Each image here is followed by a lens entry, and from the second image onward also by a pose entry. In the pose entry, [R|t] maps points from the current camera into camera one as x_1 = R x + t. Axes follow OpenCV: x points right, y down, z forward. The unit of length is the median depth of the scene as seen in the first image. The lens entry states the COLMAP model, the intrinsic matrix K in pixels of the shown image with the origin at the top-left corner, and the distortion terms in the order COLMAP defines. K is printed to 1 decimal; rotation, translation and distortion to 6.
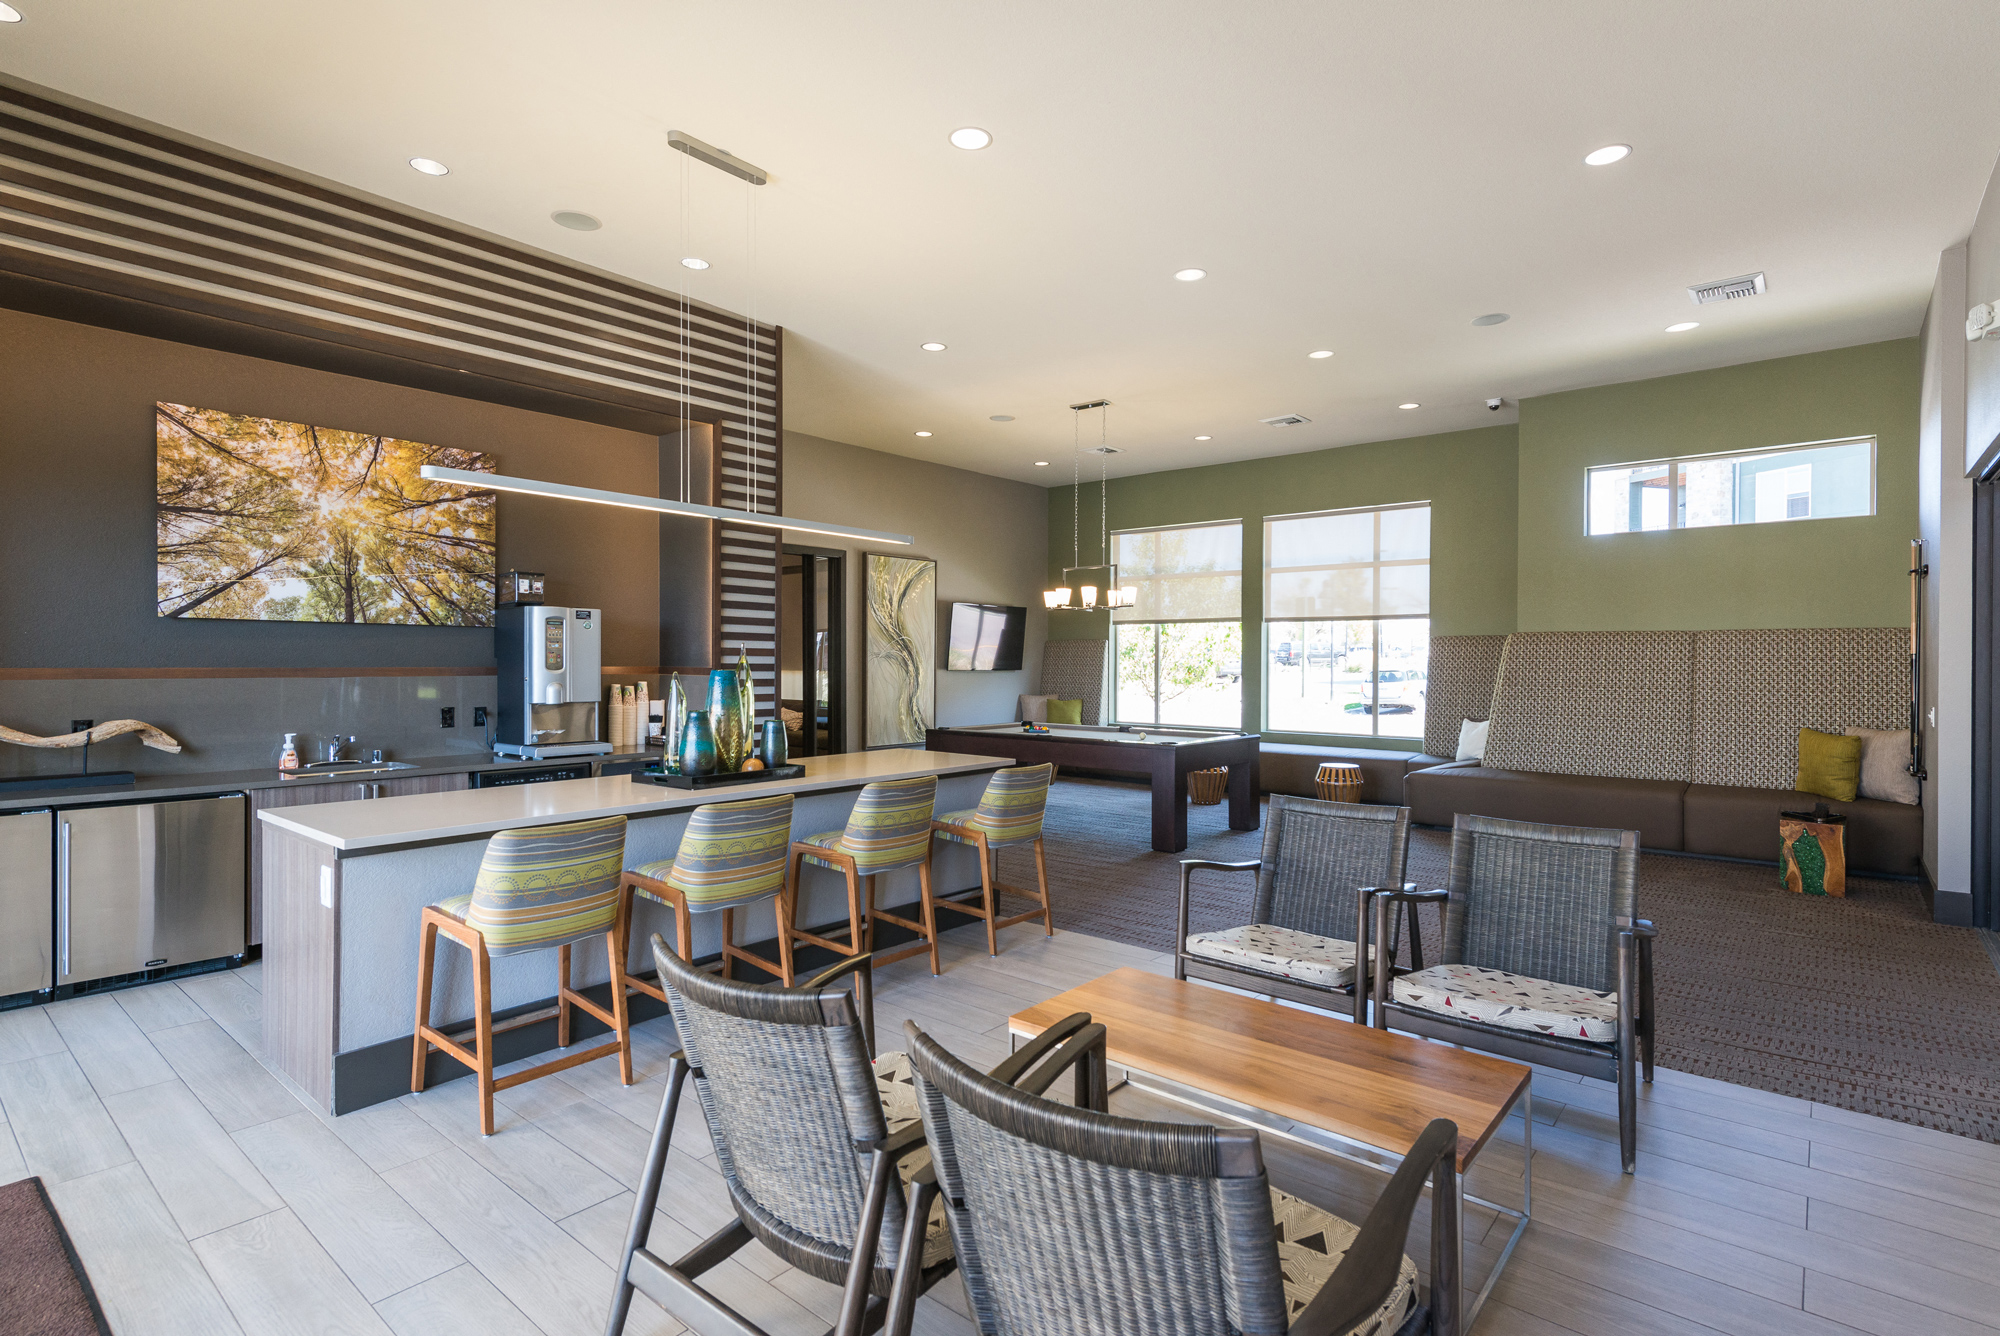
lens RADIAL K [[981.6, 0, 1005.9], [0, 981.6, 665.3], [0, 0, 1]] dist [-0.002241, -0.003336]
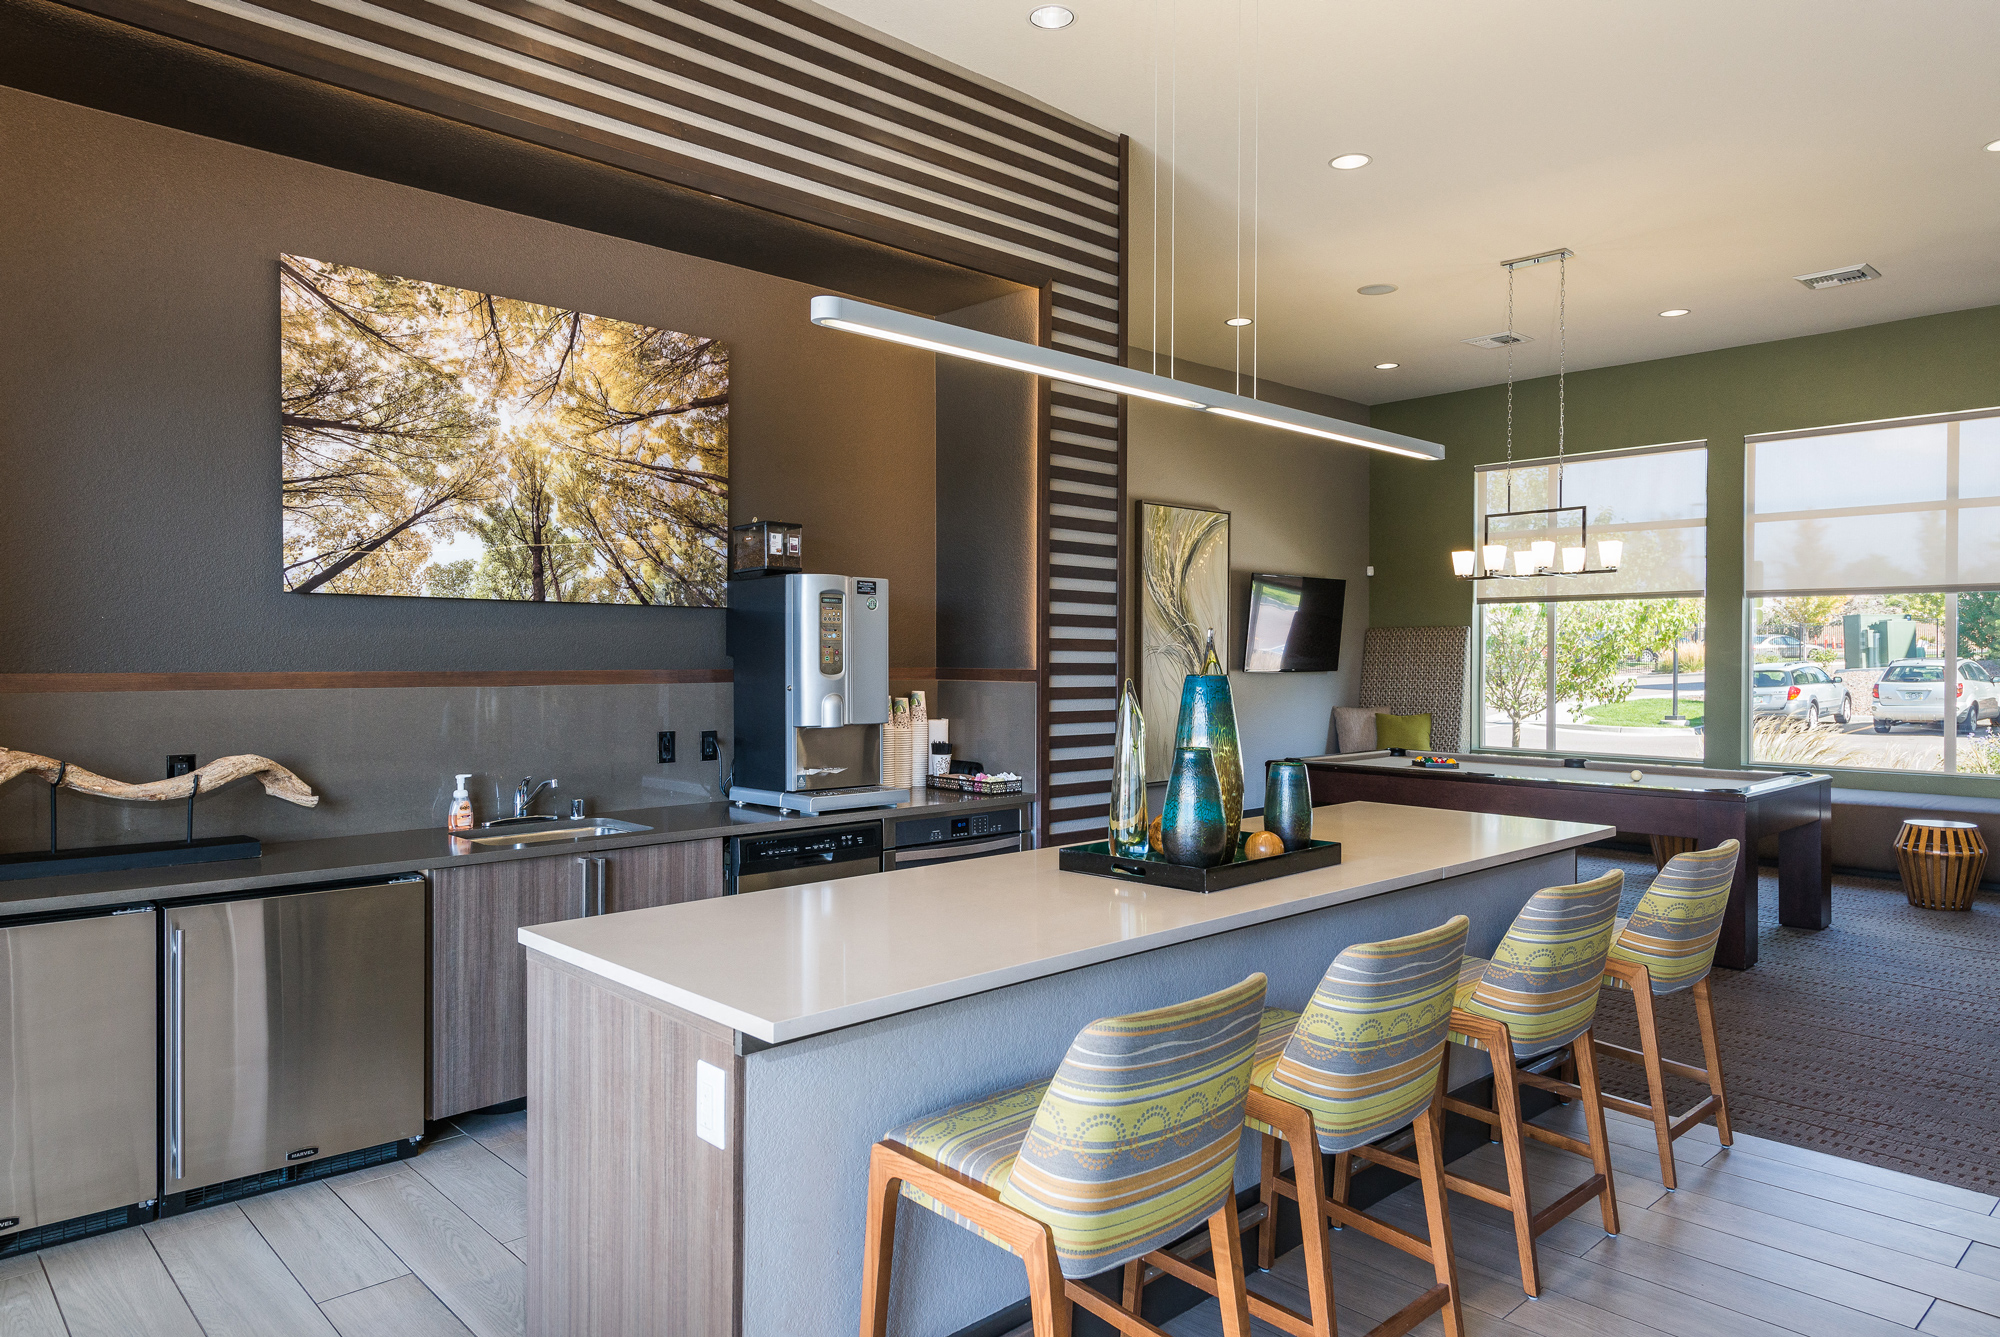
lens RADIAL K [[1275.2, 0, 996.2], [0, 1275.2, 667.6], [0, 0, 1]] dist [0.007298, -0.009520]
pose [[0.991676, -0.001496, -0.128751, -0.256969], [0.001891, 0.999994, 0.002949, -0.001775], [0.128746, -0.003168, 0.991673, 0.201679]]
